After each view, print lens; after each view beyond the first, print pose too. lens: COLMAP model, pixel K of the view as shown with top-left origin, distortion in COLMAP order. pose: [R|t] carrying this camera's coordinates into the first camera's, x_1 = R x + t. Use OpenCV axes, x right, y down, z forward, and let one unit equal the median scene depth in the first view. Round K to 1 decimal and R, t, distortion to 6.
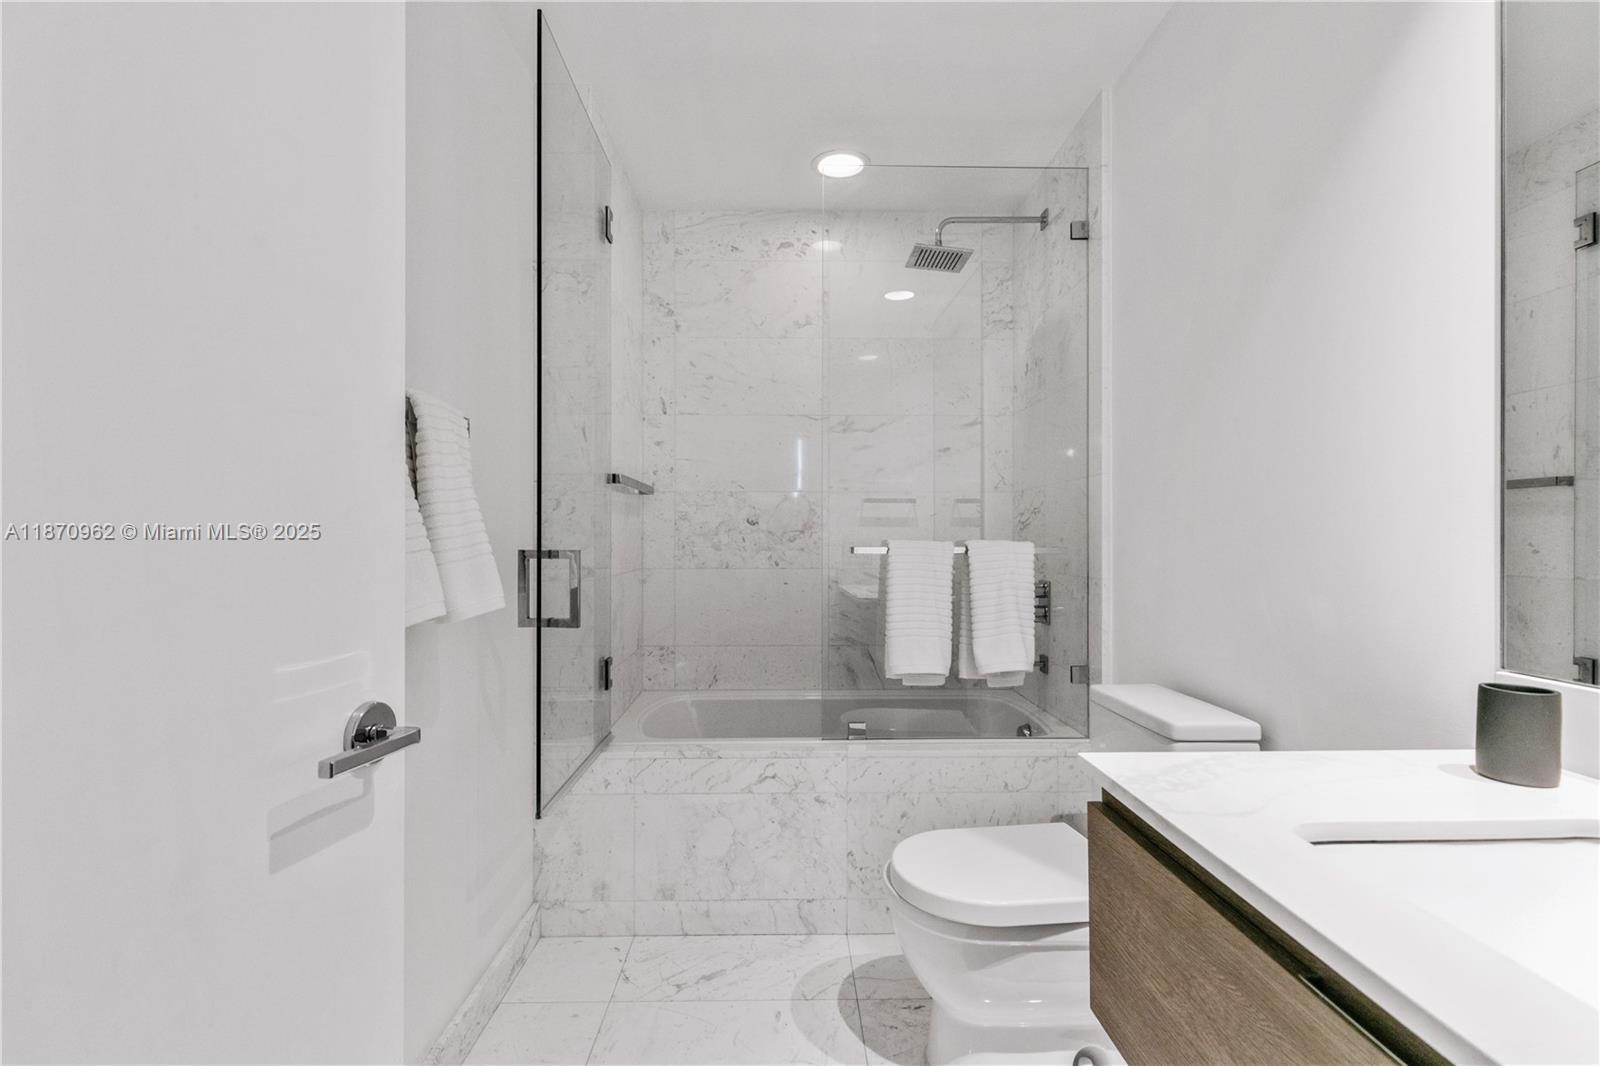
lens RADIAL K [[743.1, 0, 799.6], [0, 743.1, 530.5], [0, 0, 1]] dist [0.018883, -0.013515]
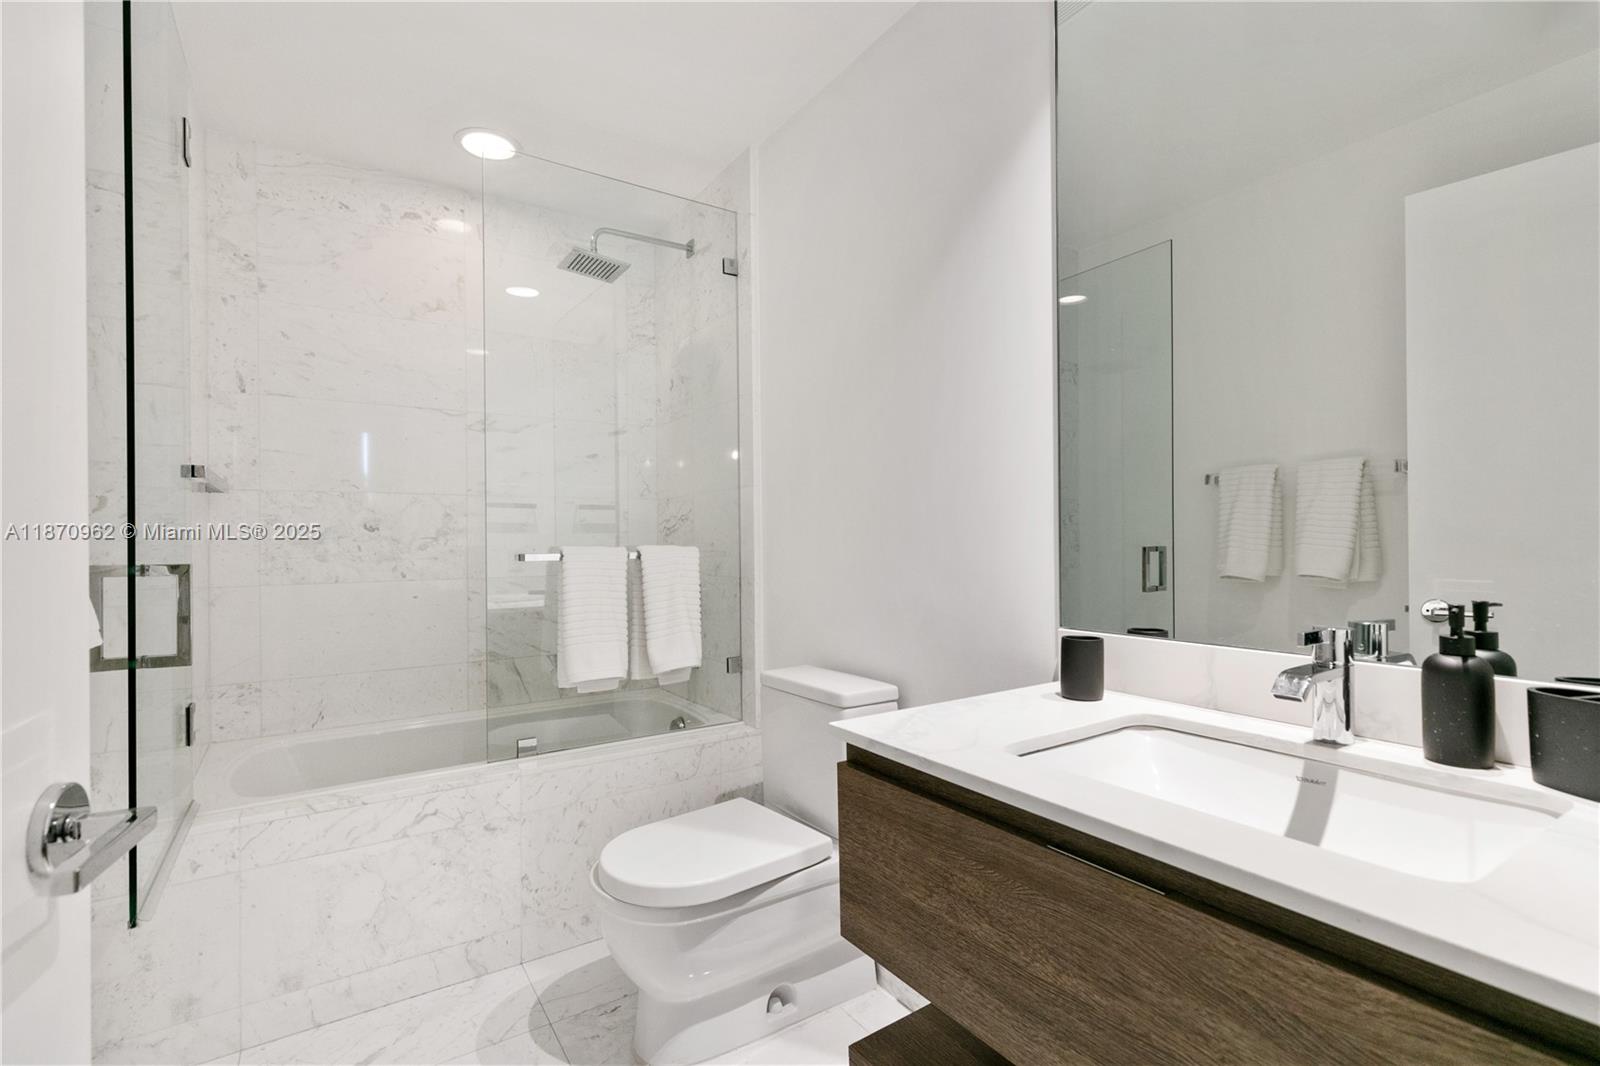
lens RADIAL K [[734.9, 0, 800.0], [0, 734.9, 533.0], [0, 0, 1]] dist [0.015757, -0.004185]
pose [[0.848798, -0.002709, 0.528711, -0.128551], [0.005322, 0.999980, -0.003420, 0.000137], [-0.528691, 0.005716, 0.848795, 0.014023]]
